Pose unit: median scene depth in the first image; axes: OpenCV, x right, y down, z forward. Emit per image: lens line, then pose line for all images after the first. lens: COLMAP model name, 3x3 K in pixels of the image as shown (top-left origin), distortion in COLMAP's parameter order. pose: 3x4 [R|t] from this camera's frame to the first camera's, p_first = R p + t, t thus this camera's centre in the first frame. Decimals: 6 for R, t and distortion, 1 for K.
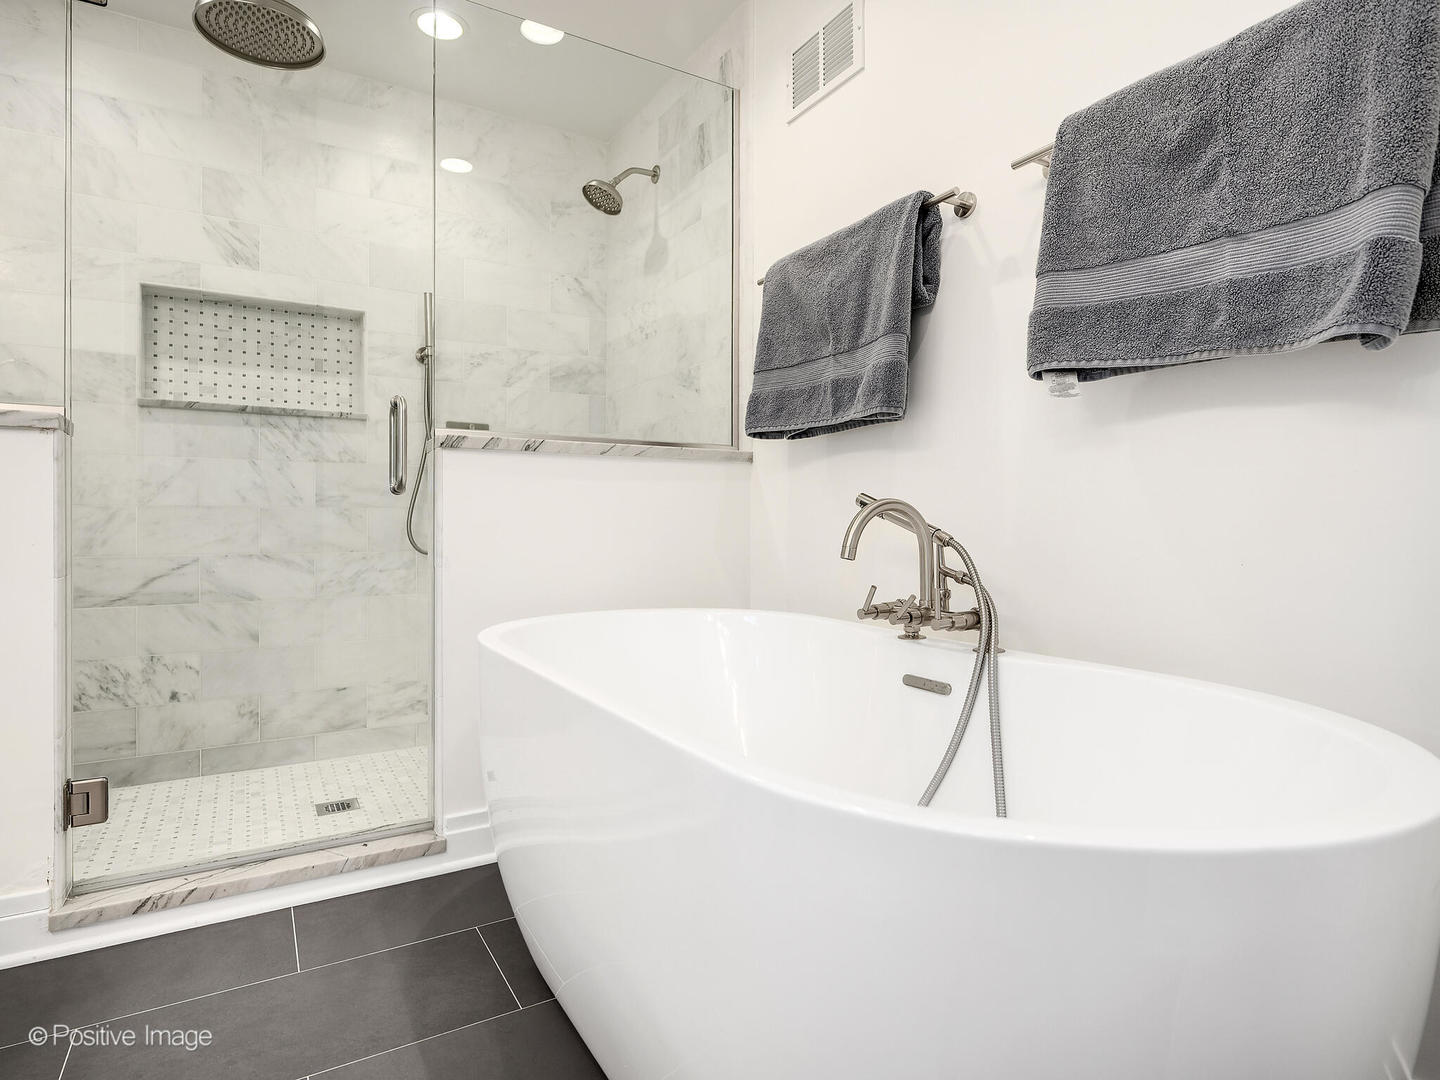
lens RADIAL K [[806.3, 0, 752.7], [0, 806.3, 536.6], [0, 0, 1]] dist [-0.001534, -0.000695]
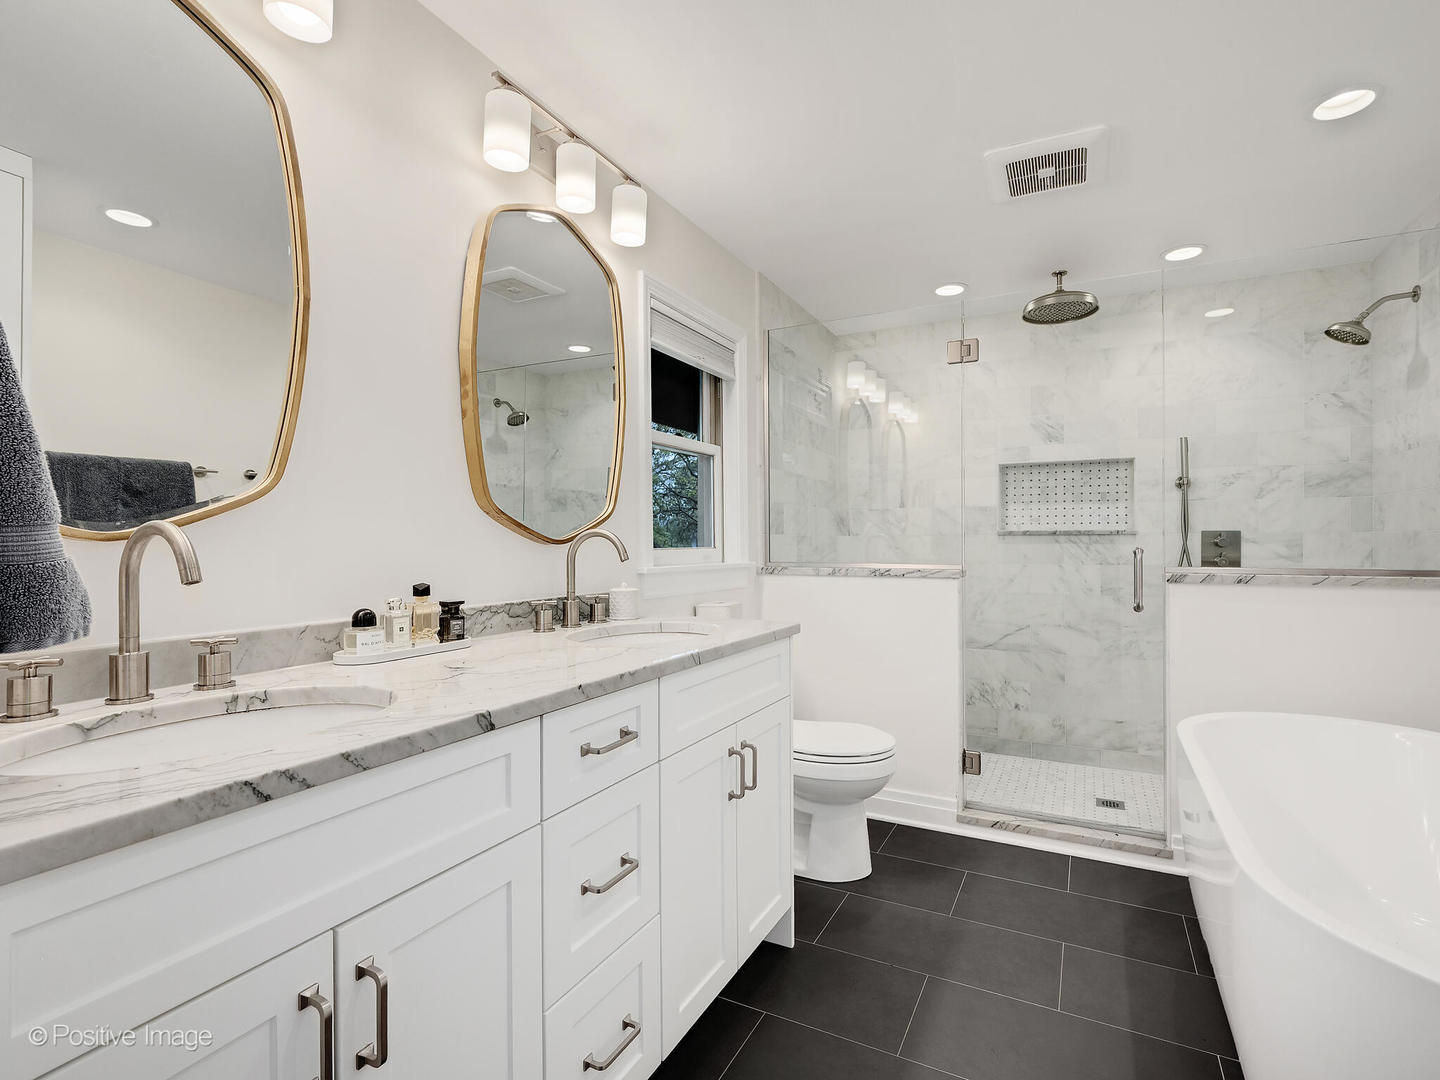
lens RADIAL K [[686.6, 0, 720.0], [0, 686.6, 540.0], [0, 0, 1]] dist [0.000231, -0.000374]
pose [[0.494324, -0.013411, -0.869174, 0.218862], [-0.003283, 0.999845, -0.017294, -0.118357], [0.869271, 0.011402, 0.494204, -0.243369]]
